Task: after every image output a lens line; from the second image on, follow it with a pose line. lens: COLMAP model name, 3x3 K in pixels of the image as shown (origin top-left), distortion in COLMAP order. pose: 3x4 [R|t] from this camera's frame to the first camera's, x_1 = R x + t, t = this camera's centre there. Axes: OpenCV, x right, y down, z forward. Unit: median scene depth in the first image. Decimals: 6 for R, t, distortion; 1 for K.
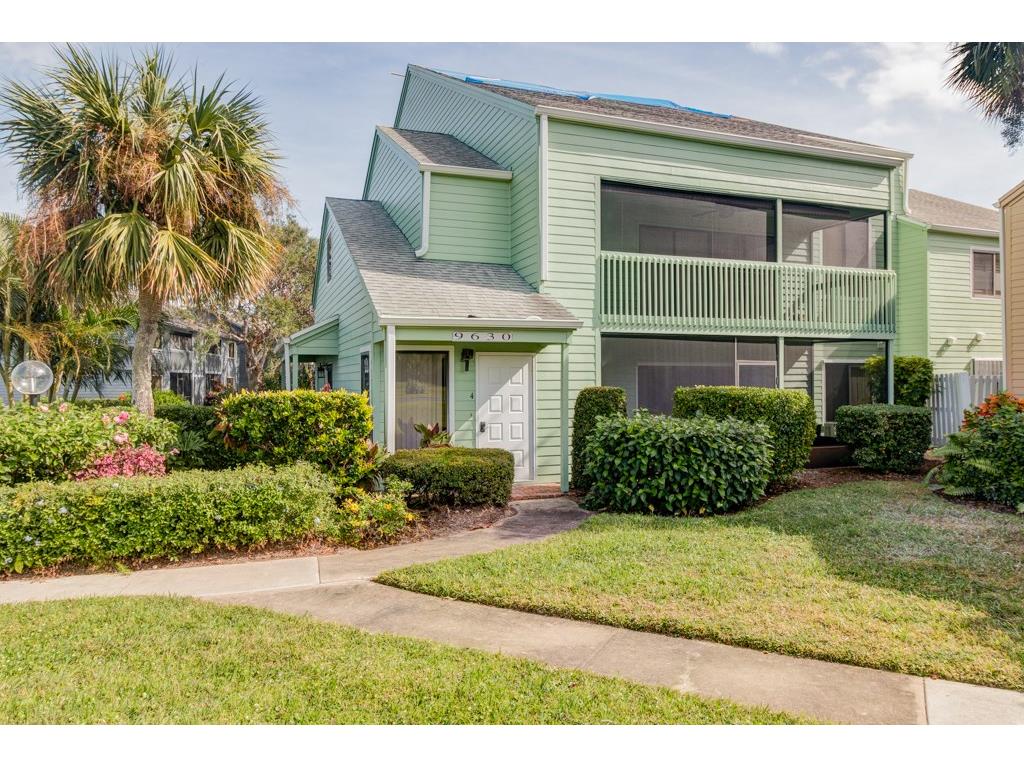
lens RADIAL K [[696.7, 0, 517.9], [0, 696.7, 384.5], [0, 0, 1]] dist [0.003058, 0.000492]
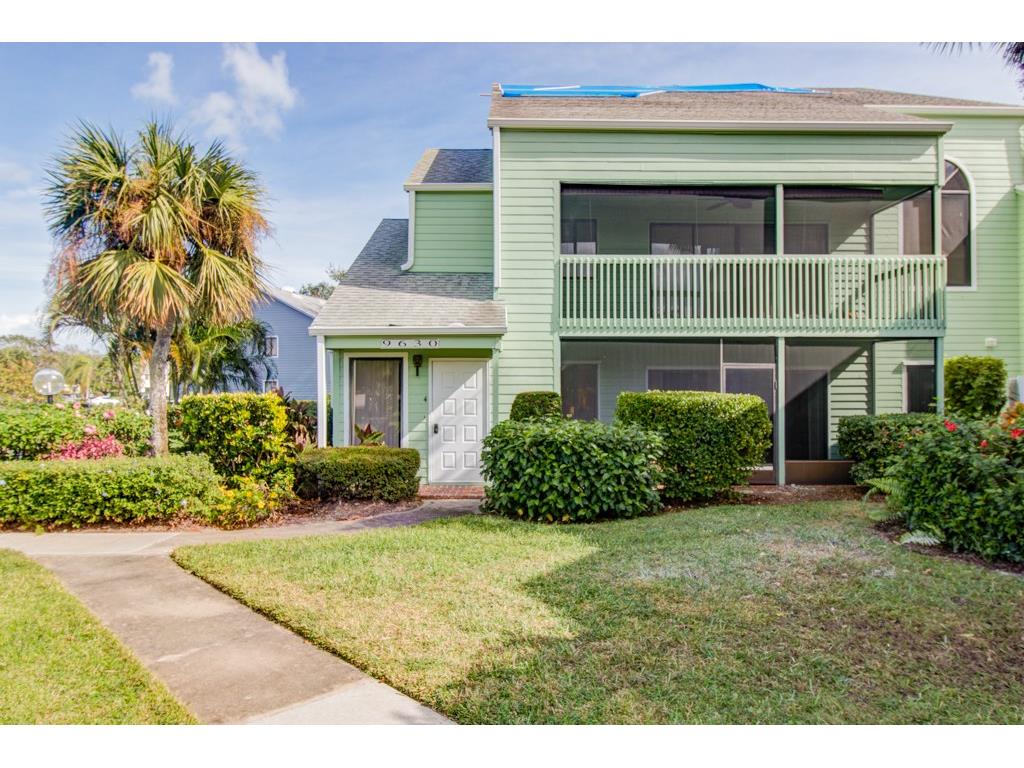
lens RADIAL K [[696.7, 0, 520.0], [0, 696.7, 384.6], [0, 0, 1]] dist [0.003058, 0.000492]
pose [[0.943850, 0.000586, -0.330373, 0.395789], [-0.003062, 0.999971, -0.006975, 0.000838], [0.330360, 0.007596, 0.943825, 0.042420]]
